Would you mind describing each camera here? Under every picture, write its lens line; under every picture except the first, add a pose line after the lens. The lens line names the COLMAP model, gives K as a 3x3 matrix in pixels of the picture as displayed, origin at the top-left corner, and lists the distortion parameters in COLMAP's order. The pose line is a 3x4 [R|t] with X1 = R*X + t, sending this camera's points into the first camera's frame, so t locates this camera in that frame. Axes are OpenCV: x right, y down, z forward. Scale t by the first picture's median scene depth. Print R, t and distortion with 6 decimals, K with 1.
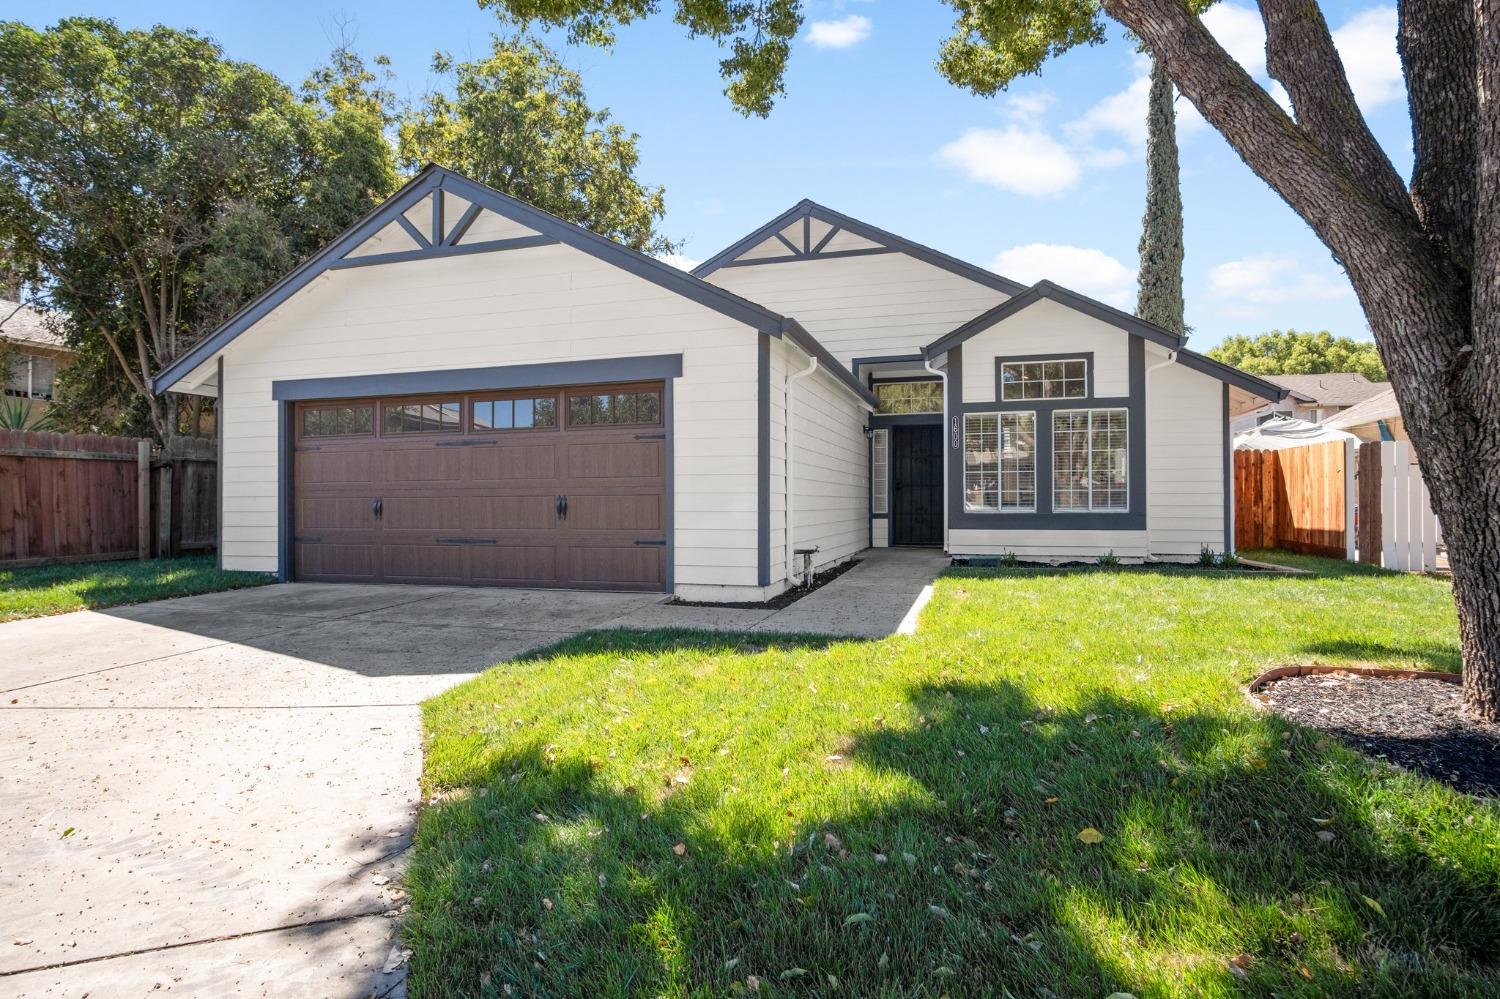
lens RADIAL K [[775.3, 0, 750.3], [0, 775.3, 504.8], [0, 0, 1]] dist [-0.022469, 0.002716]
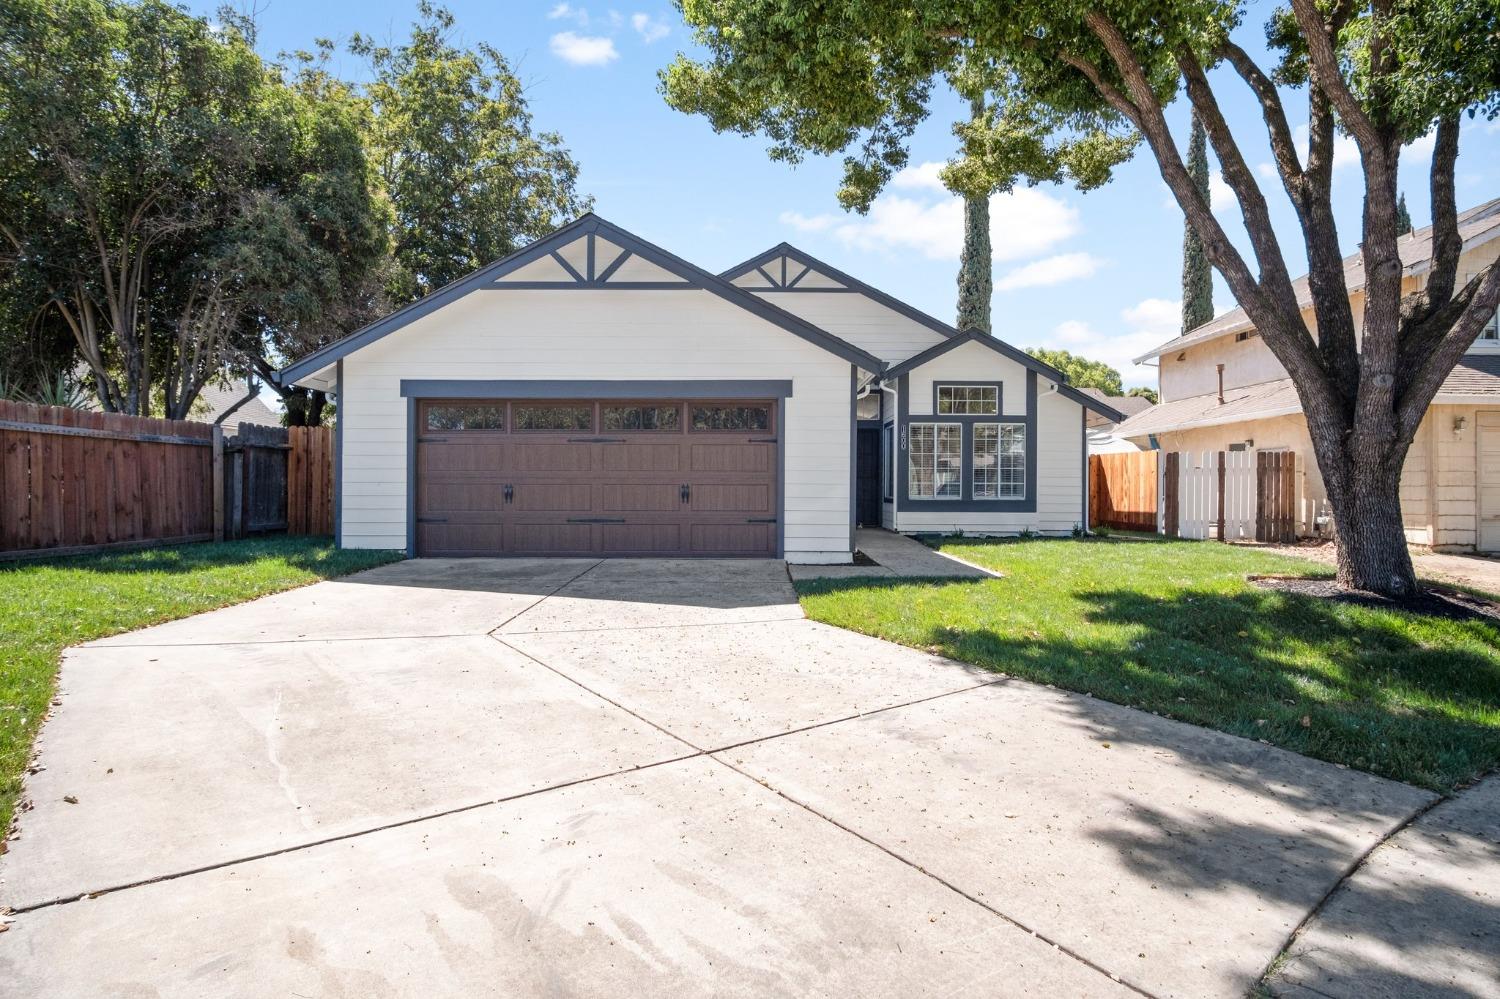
lens RADIAL K [[772.9, 0, 750.0], [0, 772.9, 499.5], [0, 0, 1]] dist [-0.017742, -0.000787]
pose [[0.960357, 0.003860, 0.278746, -0.407296], [-0.006973, 0.999924, 0.010179, -0.000675], [-0.278686, -0.011720, 0.960311, -0.207377]]
